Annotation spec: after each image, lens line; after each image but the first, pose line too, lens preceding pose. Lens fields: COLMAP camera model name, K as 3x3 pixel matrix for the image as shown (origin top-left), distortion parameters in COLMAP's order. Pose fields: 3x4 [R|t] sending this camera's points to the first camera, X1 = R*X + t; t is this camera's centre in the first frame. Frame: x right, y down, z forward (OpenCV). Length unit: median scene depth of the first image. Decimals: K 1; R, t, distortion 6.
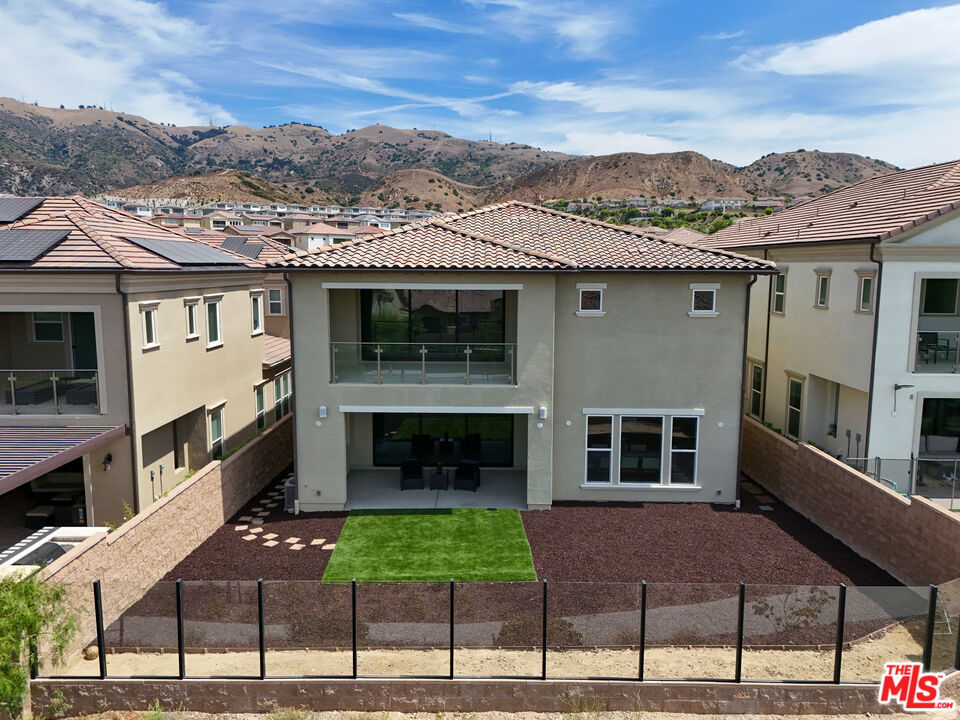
lens RADIAL K [[704.2, 0, 482.5], [0, 704.2, 360.3], [0, 0, 1]] dist [0.068831, -0.007292]
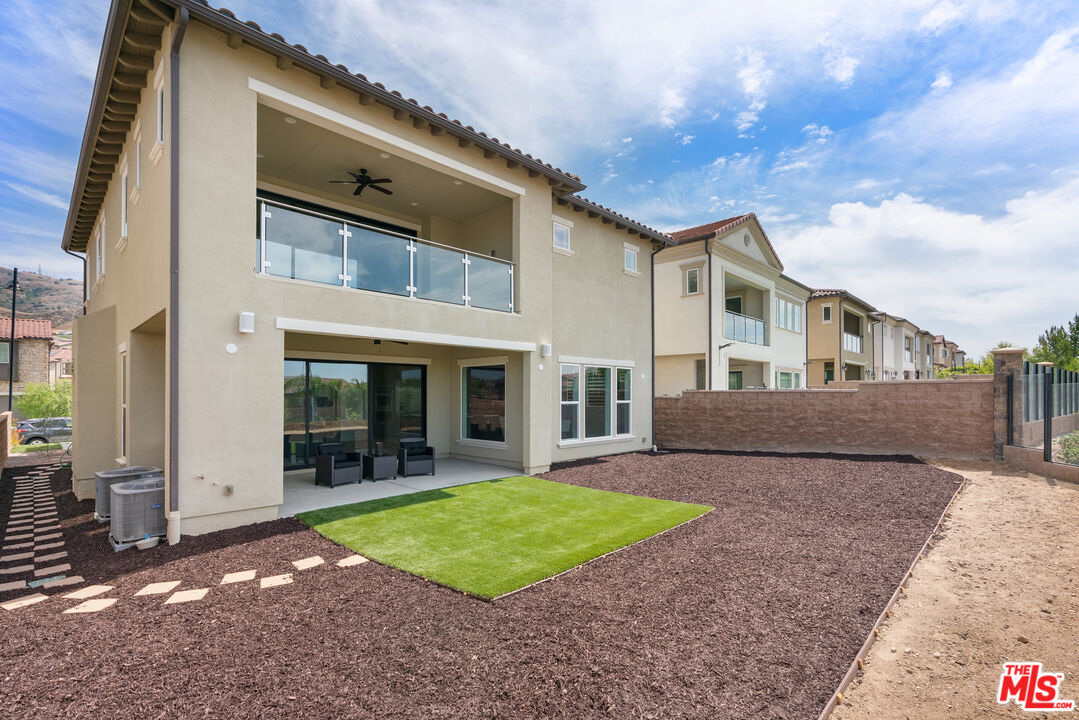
lens RADIAL K [[495.7, 0, 550.1], [0, 495.7, 398.7], [0, 0, 1]] dist [-0.003251, -0.000072]
pose [[0.687437, -0.012026, 0.726145, -0.322183], [0.100636, 0.991794, -0.078845, 0.170611], [-0.719238, 0.127277, 0.683006, 0.583251]]
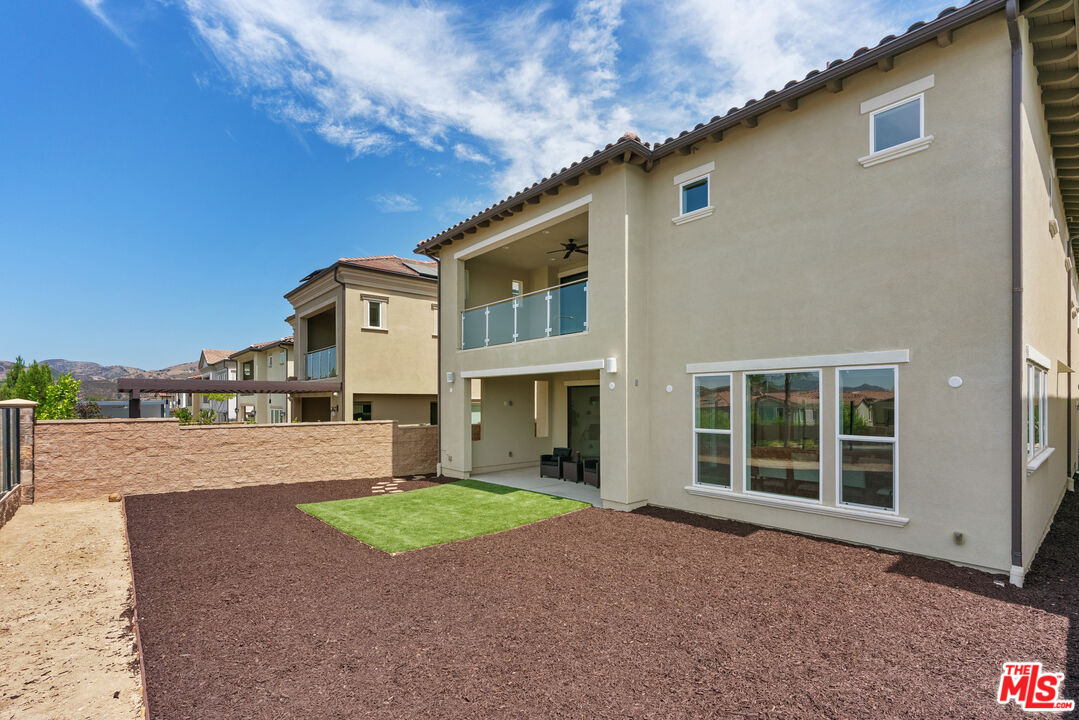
lens RADIAL K [[495.7, 0, 550.1], [0, 495.7, 398.7], [0, 0, 1]] dist [-0.003251, -0.000072]
pose [[0.666526, -0.009876, -0.745416, 0.396643], [-0.093069, 0.990987, -0.096349, 0.154617], [0.739649, 0.133594, 0.659599, 0.609719]]
